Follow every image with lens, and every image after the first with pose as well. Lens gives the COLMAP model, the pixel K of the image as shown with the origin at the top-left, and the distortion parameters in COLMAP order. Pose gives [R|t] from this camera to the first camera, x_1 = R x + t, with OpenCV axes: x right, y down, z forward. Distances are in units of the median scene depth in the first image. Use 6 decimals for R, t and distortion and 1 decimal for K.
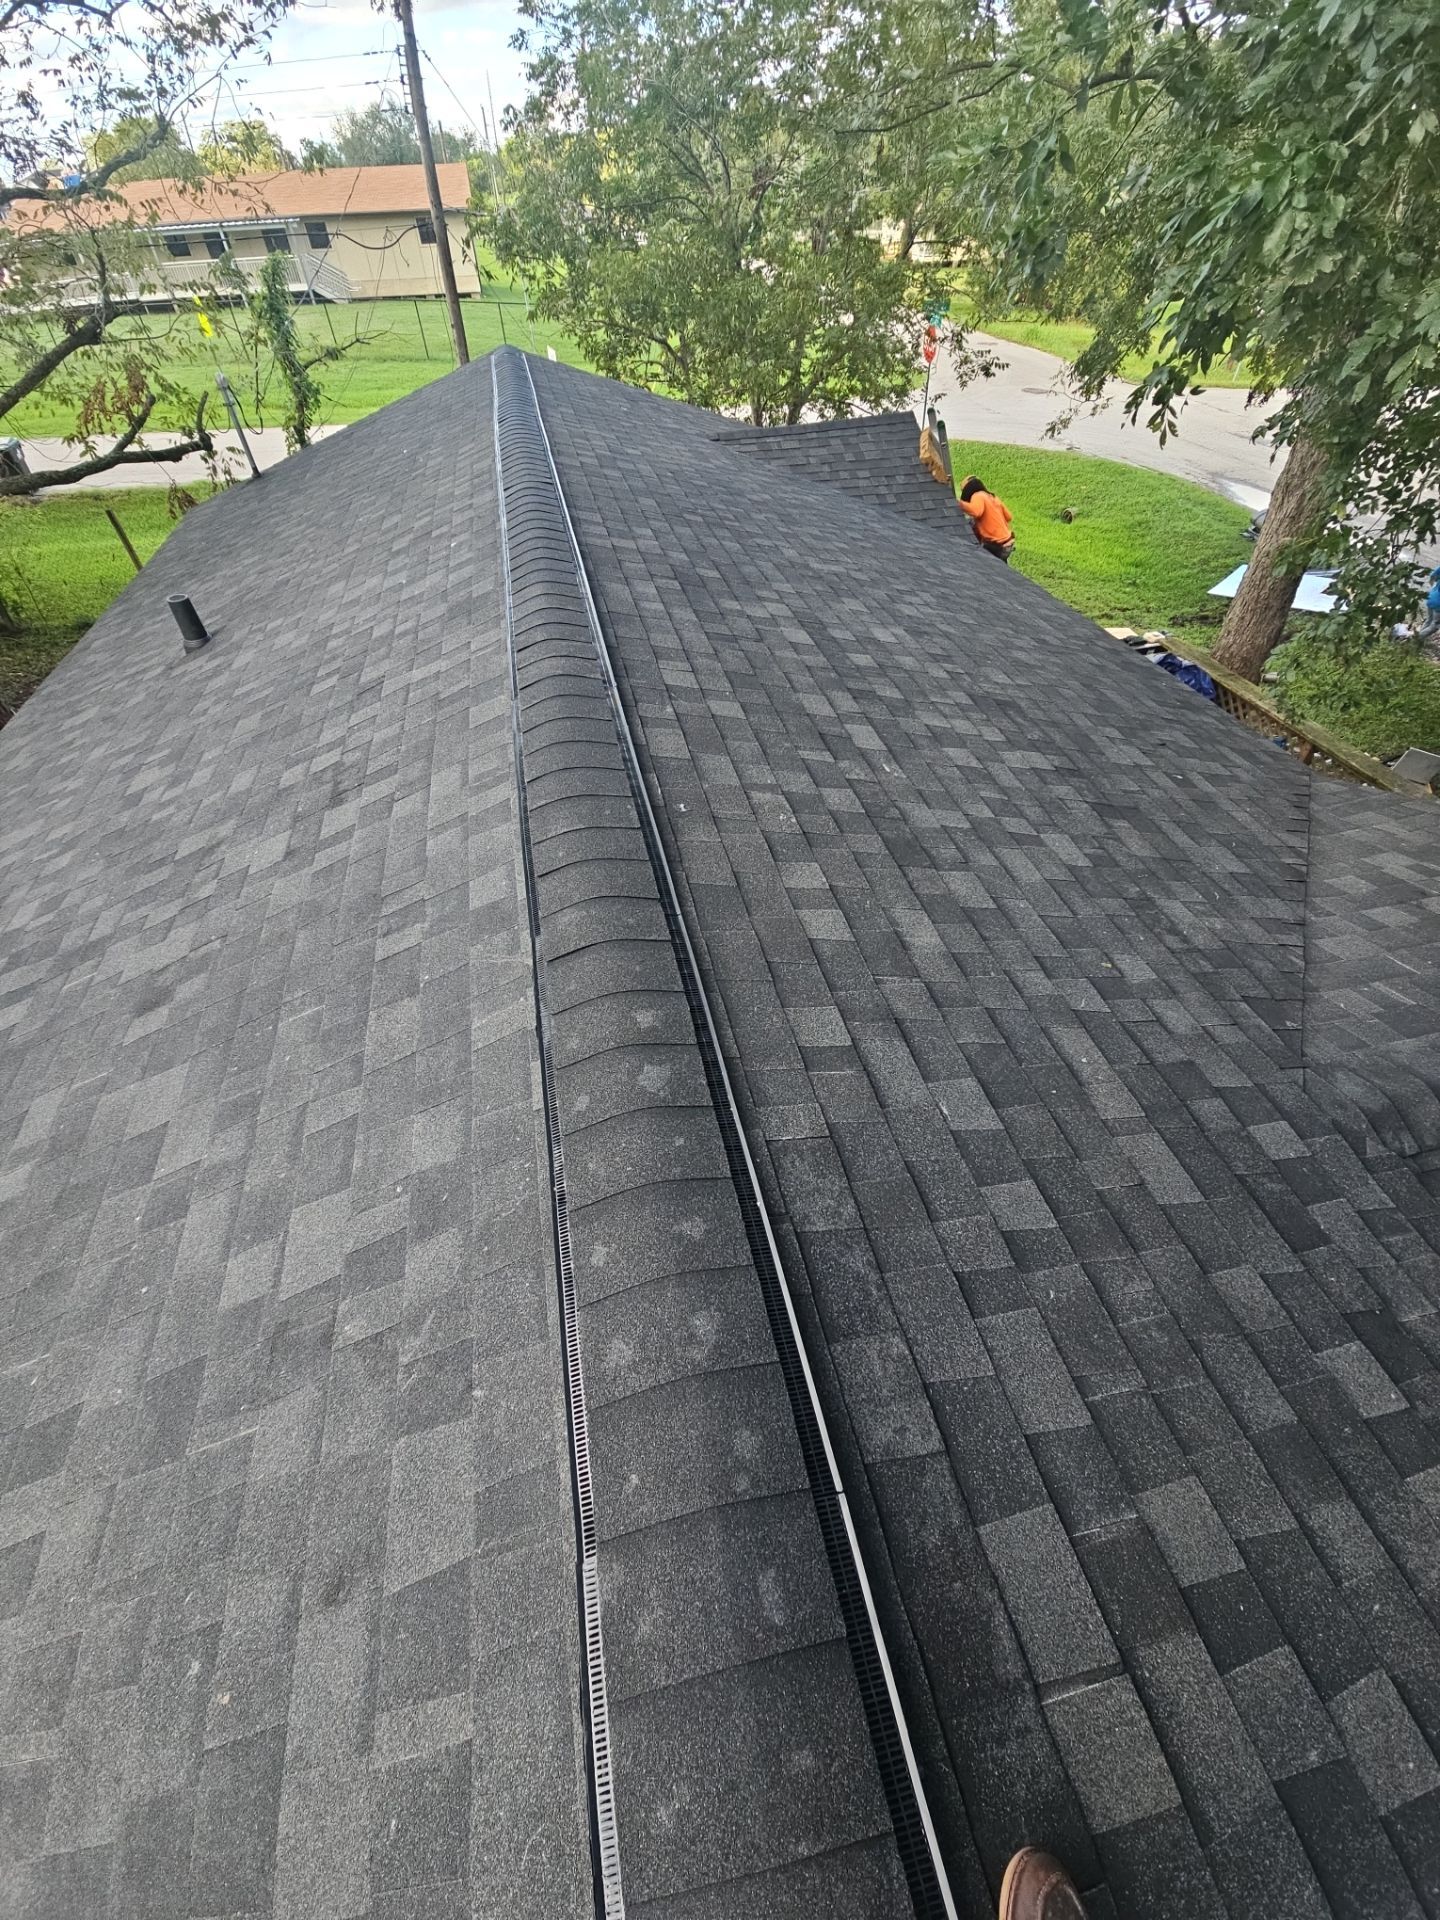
lens RADIAL K [[776.3, 0, 723.4], [0, 776.3, 949.4], [0, 0, 1]] dist [0.000149, -0.000651]
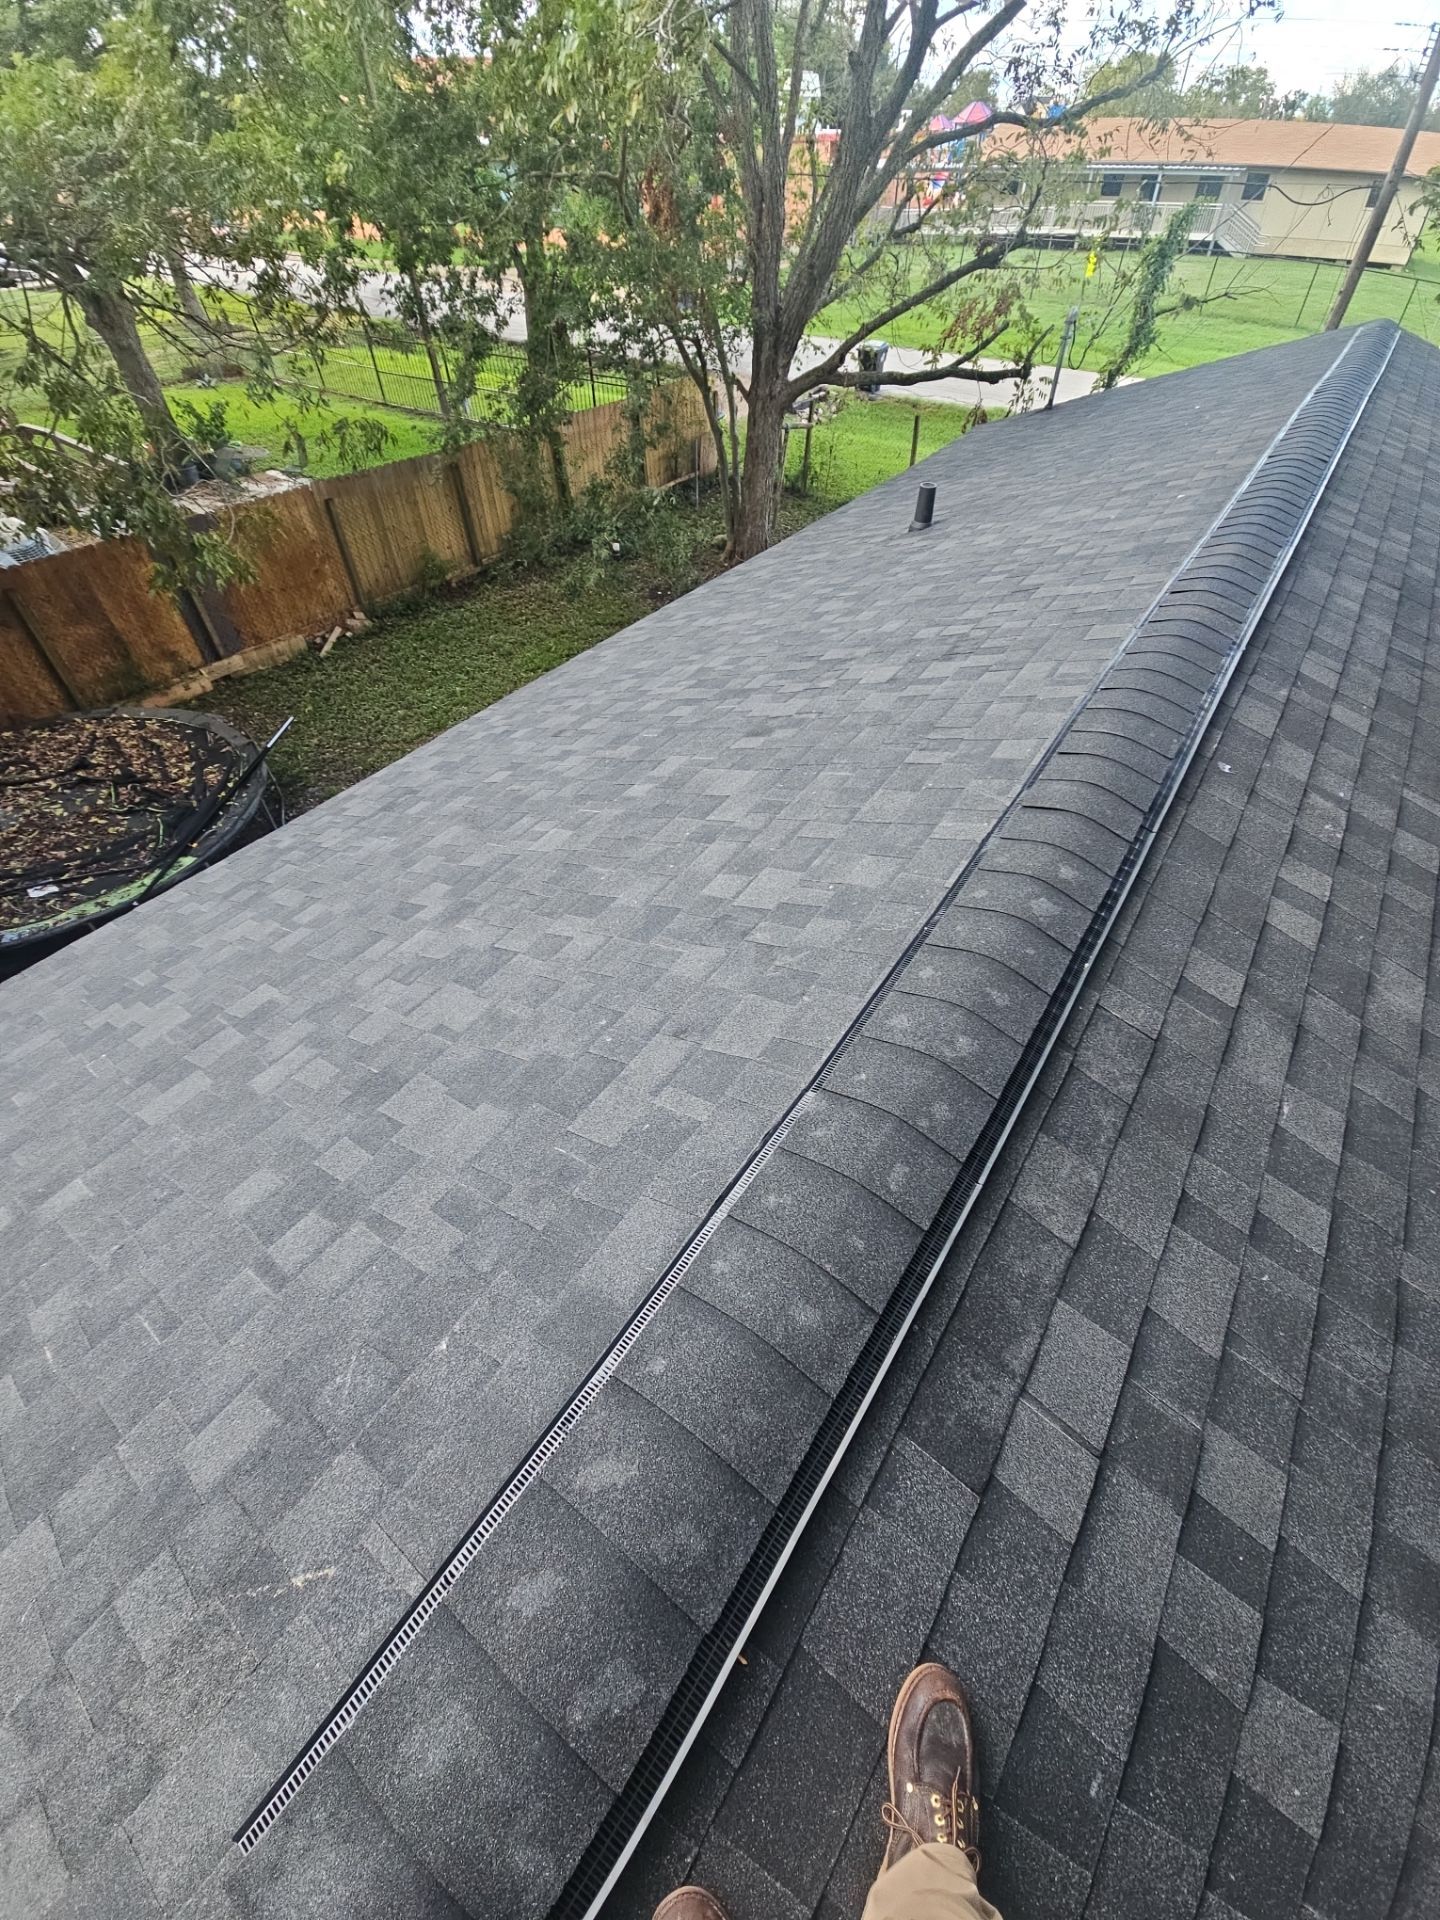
lens RADIAL K [[776.3, 0, 723.4], [0, 776.3, 949.4], [0, 0, 1]] dist [0.000149, -0.000651]
pose [[0.678014, 0.535721, -0.503290, 0.121043], [-0.516148, 0.834488, 0.192925, 0.138471], [0.523343, 0.128967, 0.842306, -0.145125]]
